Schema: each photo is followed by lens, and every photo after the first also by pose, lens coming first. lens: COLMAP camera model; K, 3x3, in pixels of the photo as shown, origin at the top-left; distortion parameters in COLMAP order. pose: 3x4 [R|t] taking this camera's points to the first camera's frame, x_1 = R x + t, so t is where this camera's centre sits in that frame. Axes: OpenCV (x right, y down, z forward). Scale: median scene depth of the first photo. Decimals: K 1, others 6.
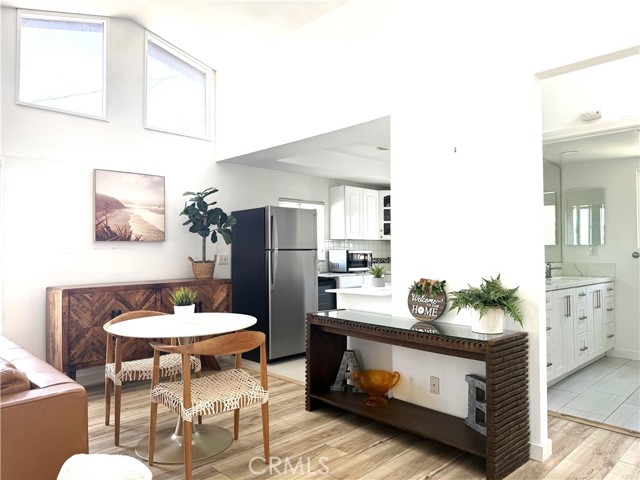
lens RADIAL K [[449.0, 0, 319.6], [0, 449.0, 240.8], [0, 0, 1]] dist [0.079372, -0.104474]
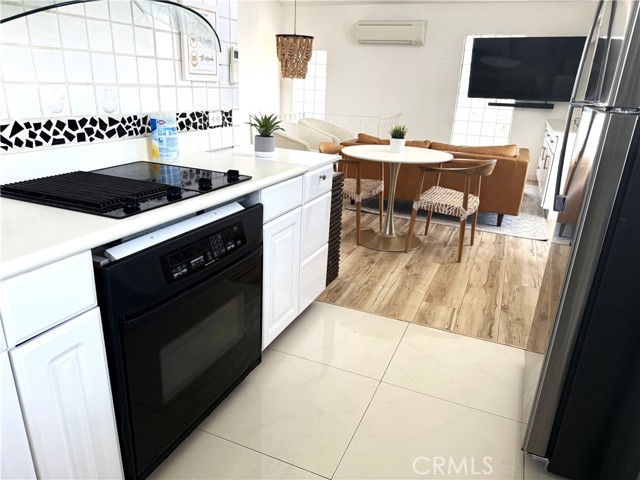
lens RADIAL K [[449.0, 0, 317.2], [0, 449.0, 240.0], [0, 0, 1]] dist [0.079372, -0.104474]
pose [[-0.925994, 0.096039, -0.365117, 0.279068], [-0.025596, 0.948909, 0.314511, 0.009170], [0.376668, 0.300581, -0.876226, 1.442167]]
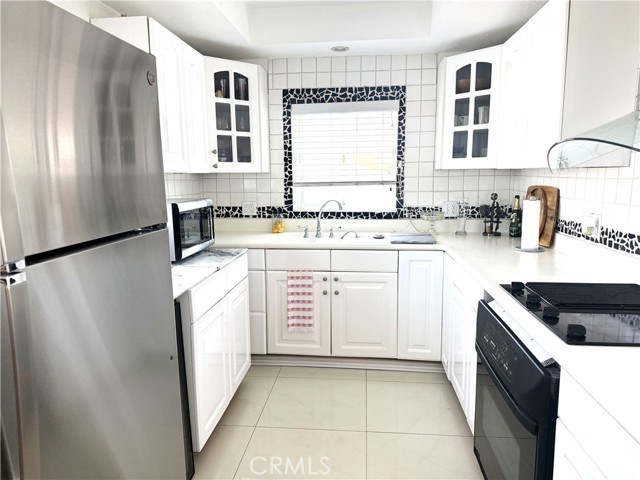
lens RADIAL K [[449.0, 0, 320.3], [0, 449.0, 246.8], [0, 0, 1]] dist [0.079372, -0.104474]
pose [[0.768043, -0.108574, 0.631127, -0.125073], [-0.008707, 0.983662, 0.179816, -0.018151], [-0.640339, -0.143601, 0.754549, 0.920643]]
